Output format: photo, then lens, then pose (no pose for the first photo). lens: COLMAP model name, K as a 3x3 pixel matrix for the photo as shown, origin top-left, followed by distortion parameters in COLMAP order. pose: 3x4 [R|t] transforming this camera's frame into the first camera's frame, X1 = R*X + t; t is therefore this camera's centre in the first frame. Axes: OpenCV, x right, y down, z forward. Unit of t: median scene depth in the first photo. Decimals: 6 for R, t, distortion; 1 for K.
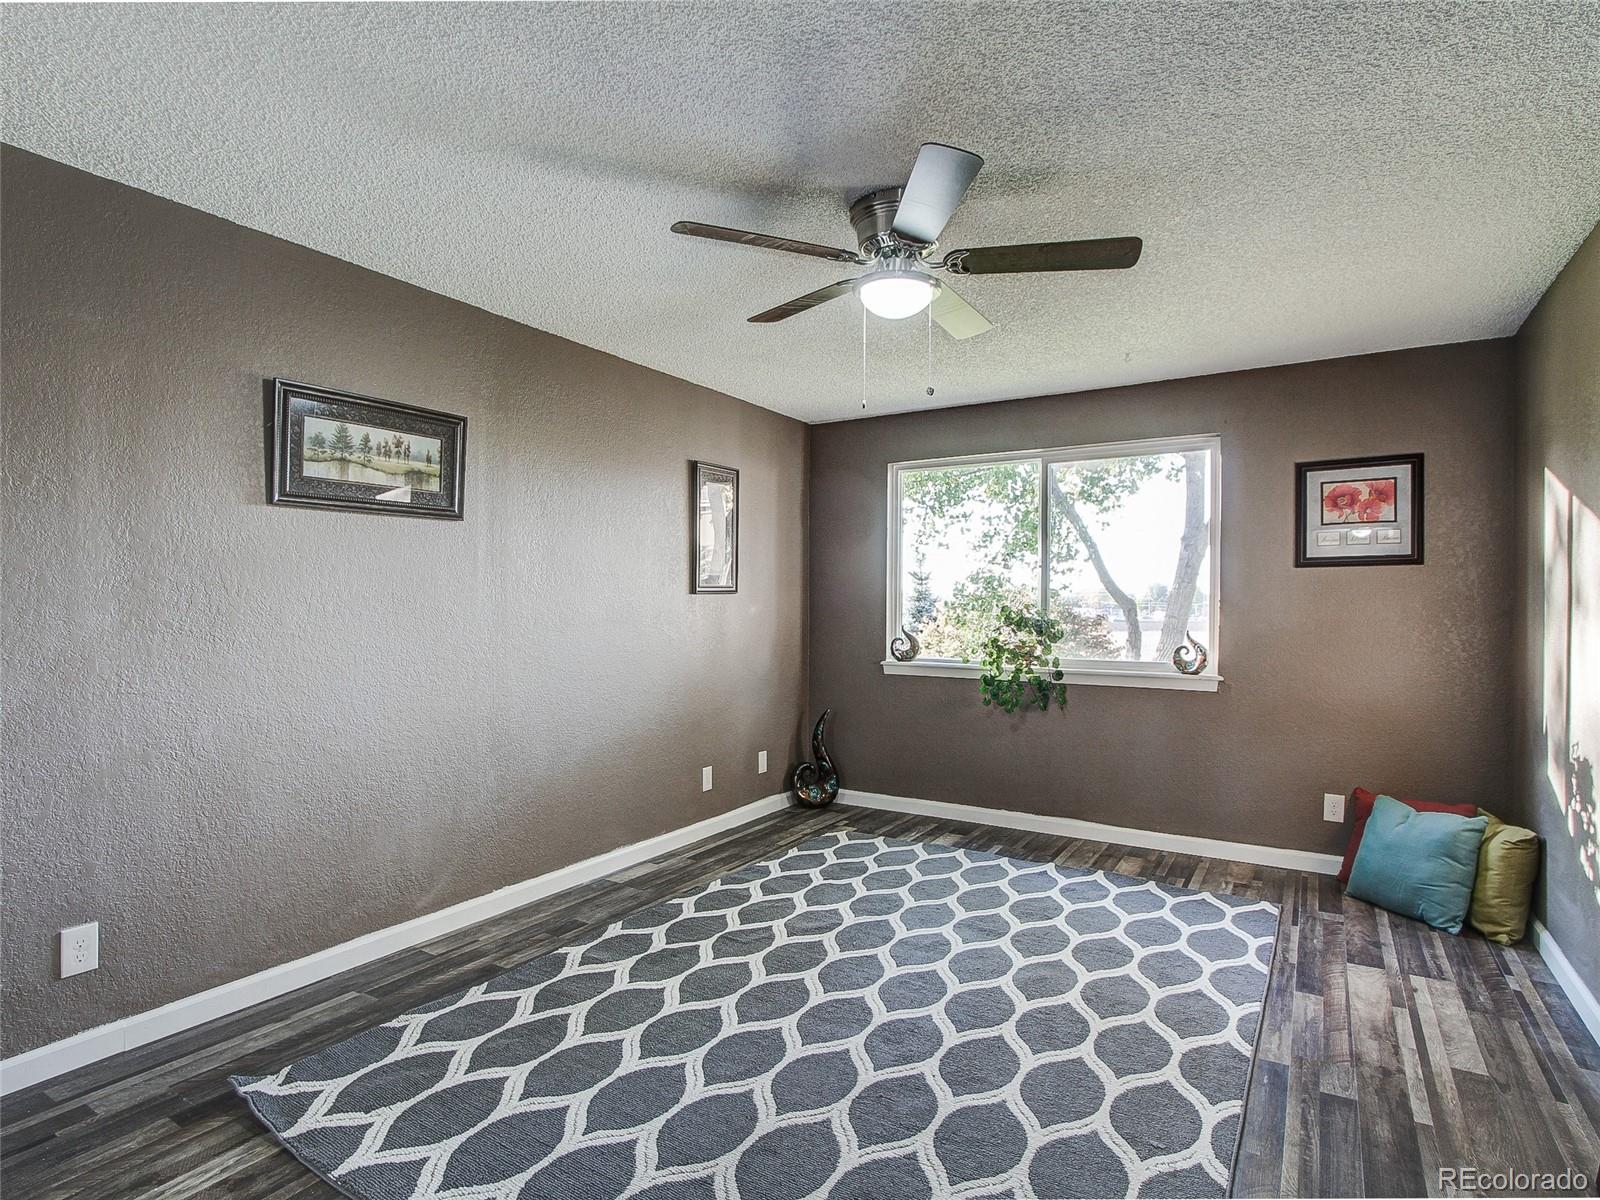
lens RADIAL K [[833.9, 0, 804.9], [0, 833.9, 610.7], [0, 0, 1]] dist [-0.024883, 0.004063]
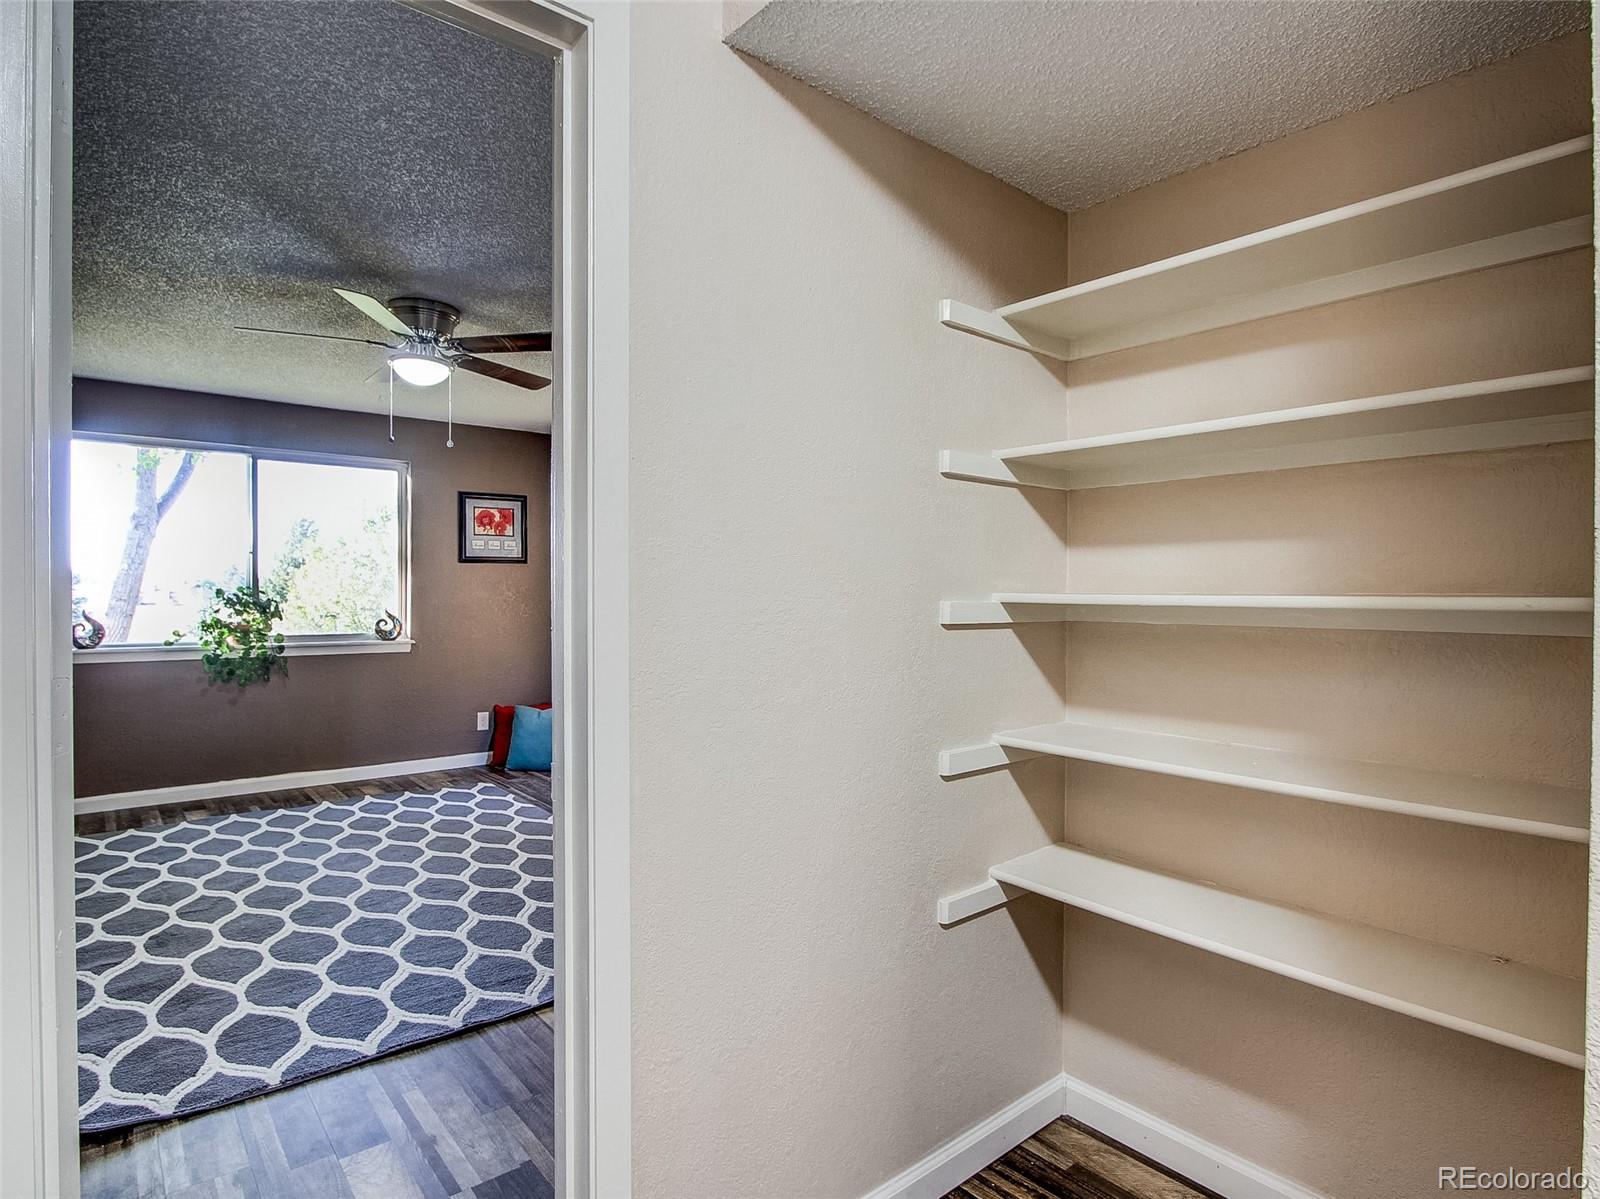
lens RADIAL K [[833.9, 0, 796.0], [0, 833.9, 597.7], [0, 0, 1]] dist [-0.024883, 0.004063]
pose [[0.303743, -0.009500, 0.952707, -0.723094], [0.003492, 0.999955, 0.008858, -0.001038], [-0.952748, 0.000636, 0.303762, -0.022185]]
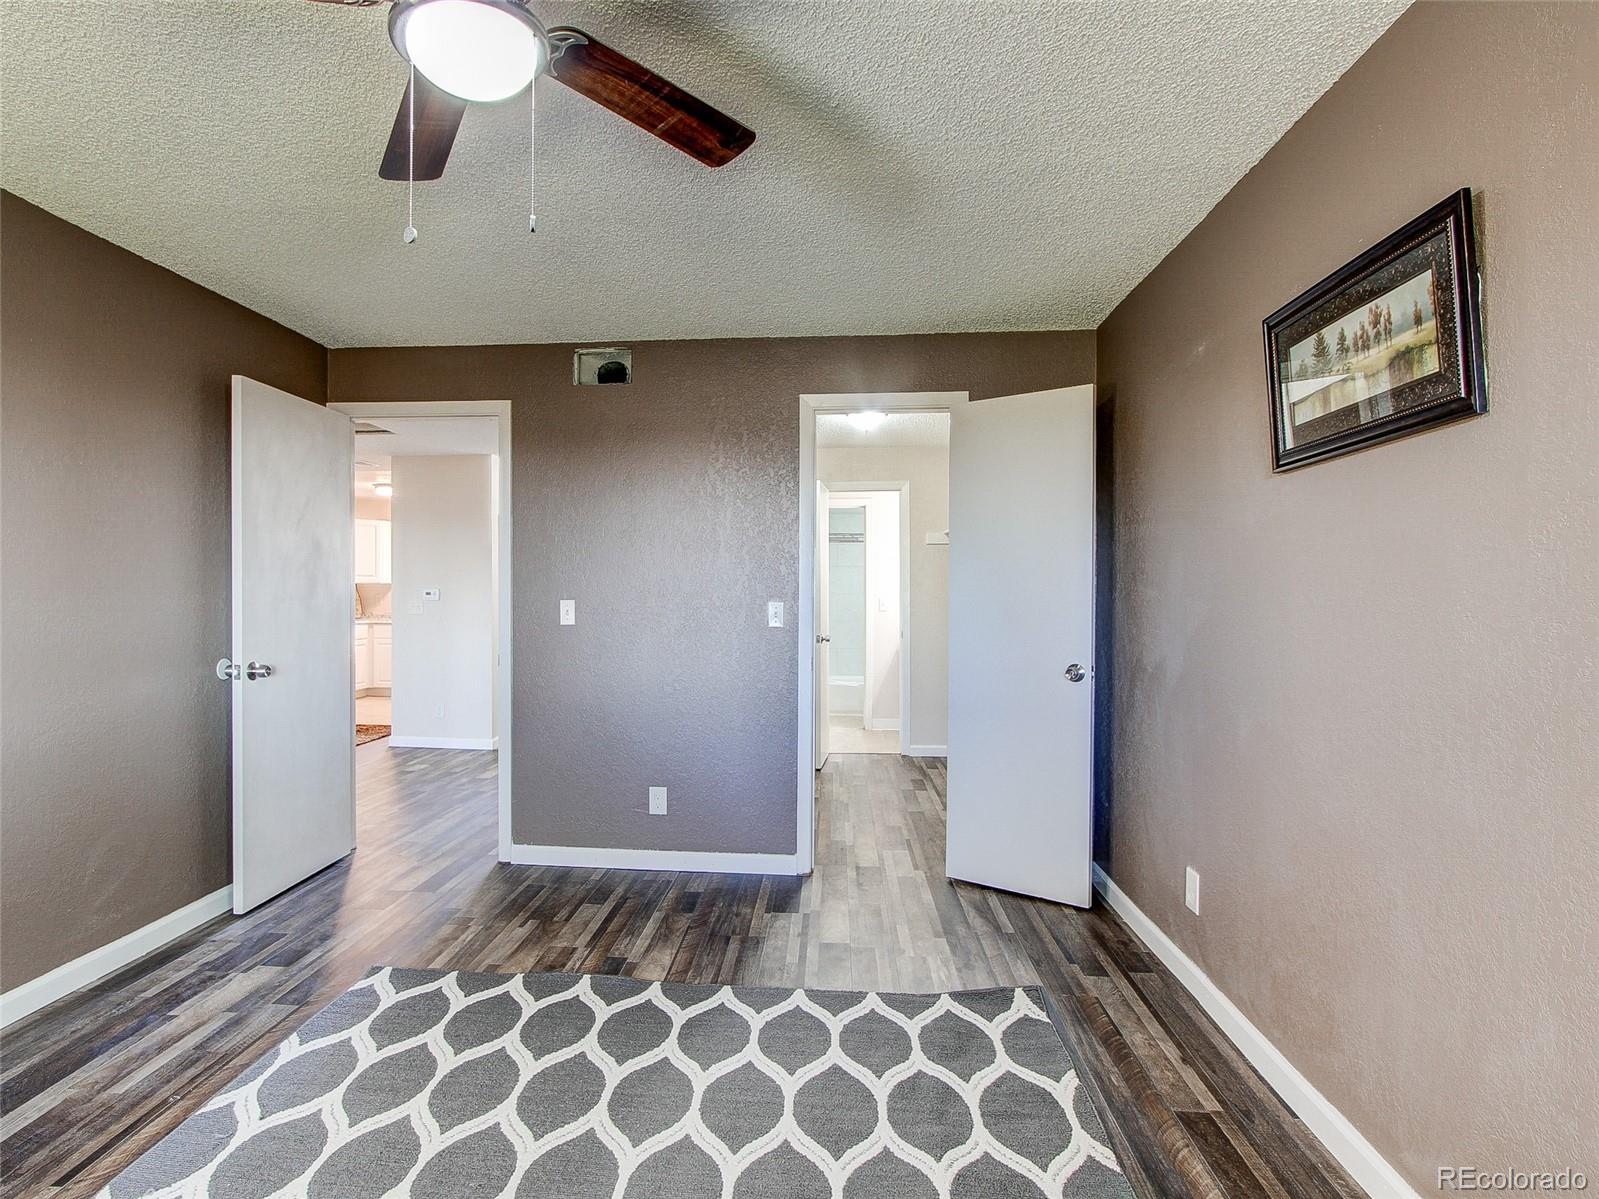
lens RADIAL K [[833.4, 0, 803.3], [0, 833.4, 592.0], [0, 0, 1]] dist [-0.024883, 0.004063]
pose [[-0.872245, -0.014758, -0.488846, 0.116785], [-0.019223, 0.999807, 0.004115, -0.003889], [0.488691, 0.012986, -0.872360, 1.091213]]
